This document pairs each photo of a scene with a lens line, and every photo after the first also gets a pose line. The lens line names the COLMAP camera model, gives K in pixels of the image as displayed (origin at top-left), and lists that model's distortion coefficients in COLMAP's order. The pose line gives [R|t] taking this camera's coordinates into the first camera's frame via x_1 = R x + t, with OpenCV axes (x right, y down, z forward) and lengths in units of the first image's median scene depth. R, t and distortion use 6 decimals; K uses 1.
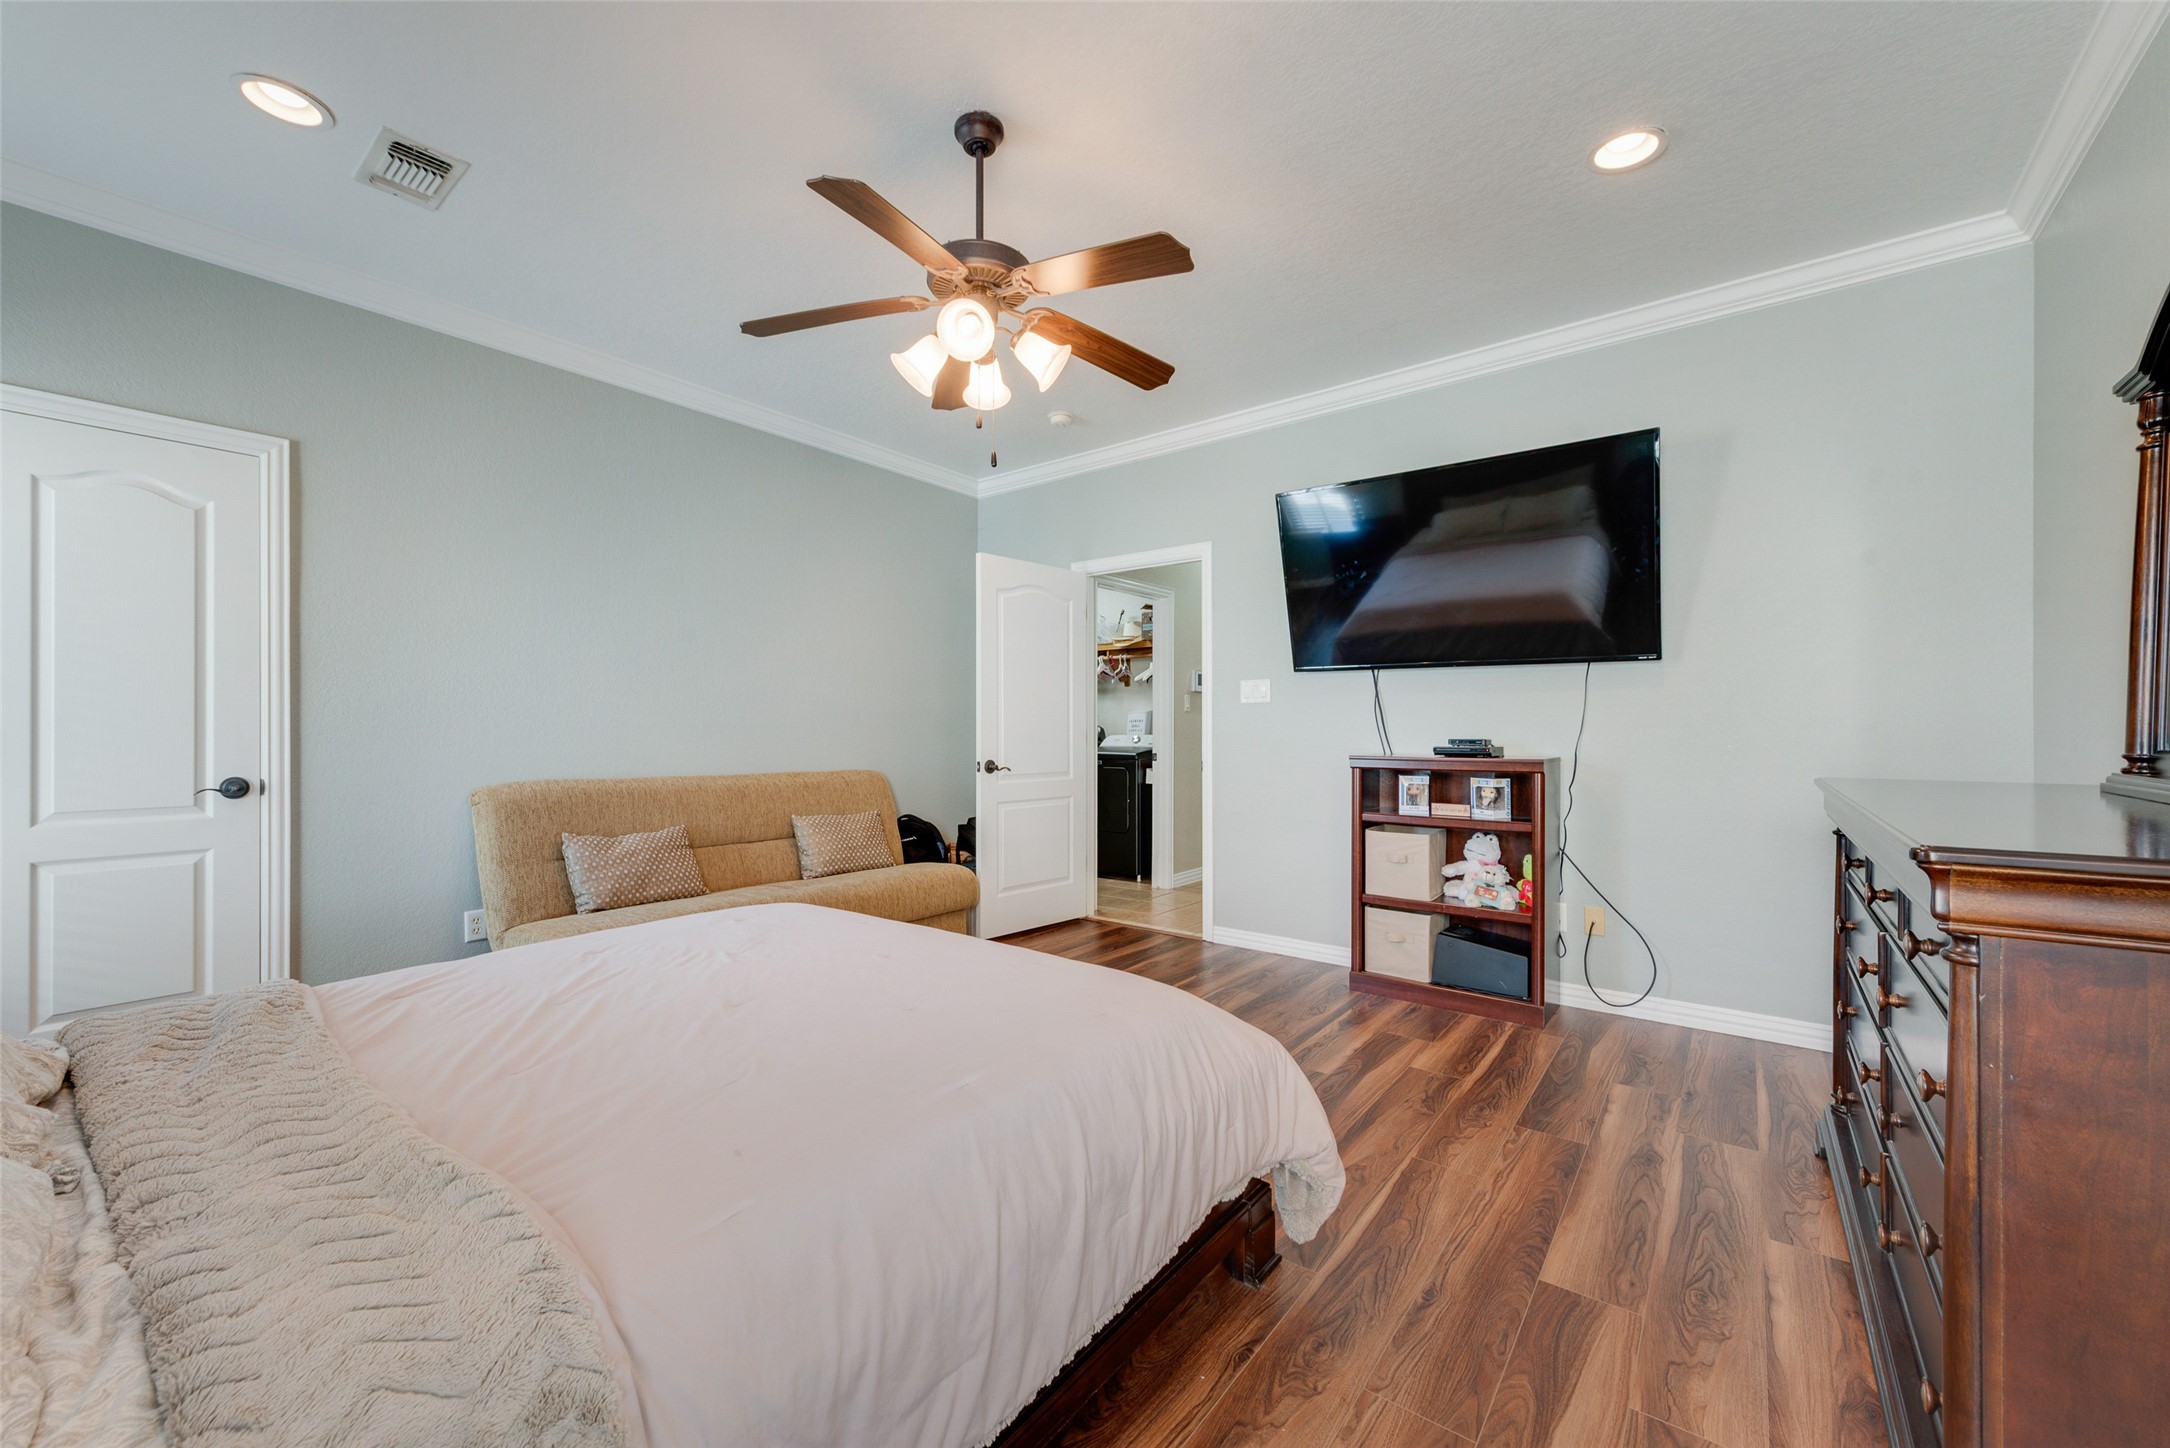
lens RADIAL K [[847.5, 0, 1075.6], [0, 847.5, 734.0], [0, 0, 1]] dist [0.014102, -0.006630]
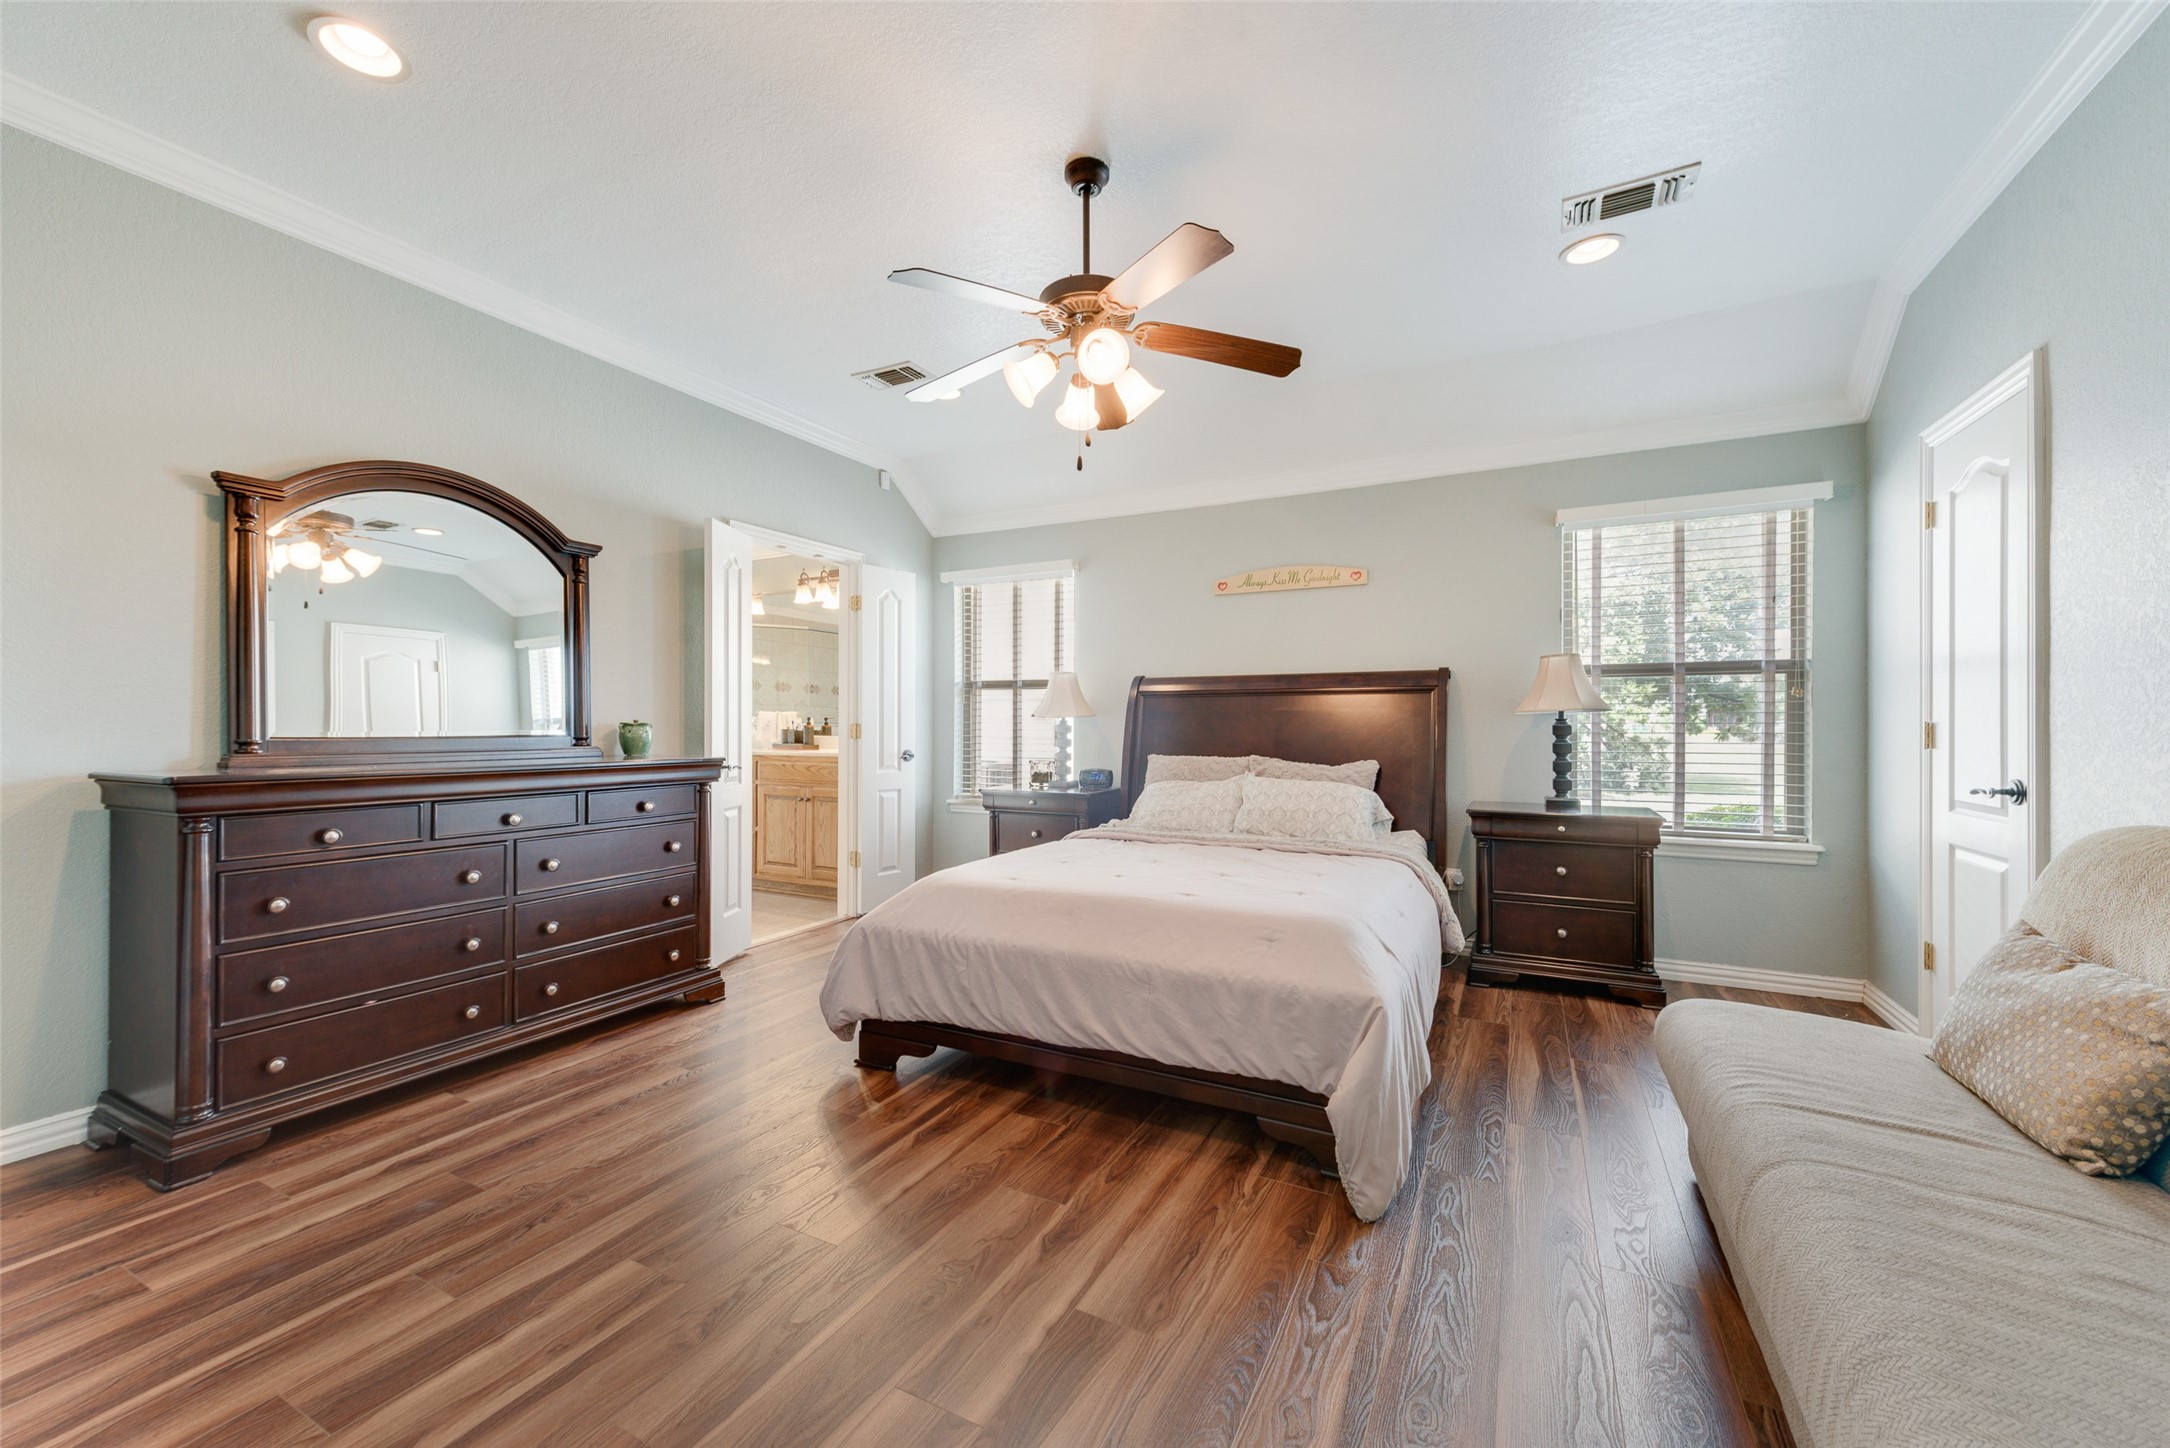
lens RADIAL K [[847.5, 0, 1075.6], [0, 847.5, 734.0], [0, 0, 1]] dist [0.014102, -0.006630]
pose [[-0.981321, 0.002118, -0.192367, 0.107410], [0.000142, 0.999947, 0.010282, 0.000758], [0.192378, 0.010062, -0.981269, 1.948782]]
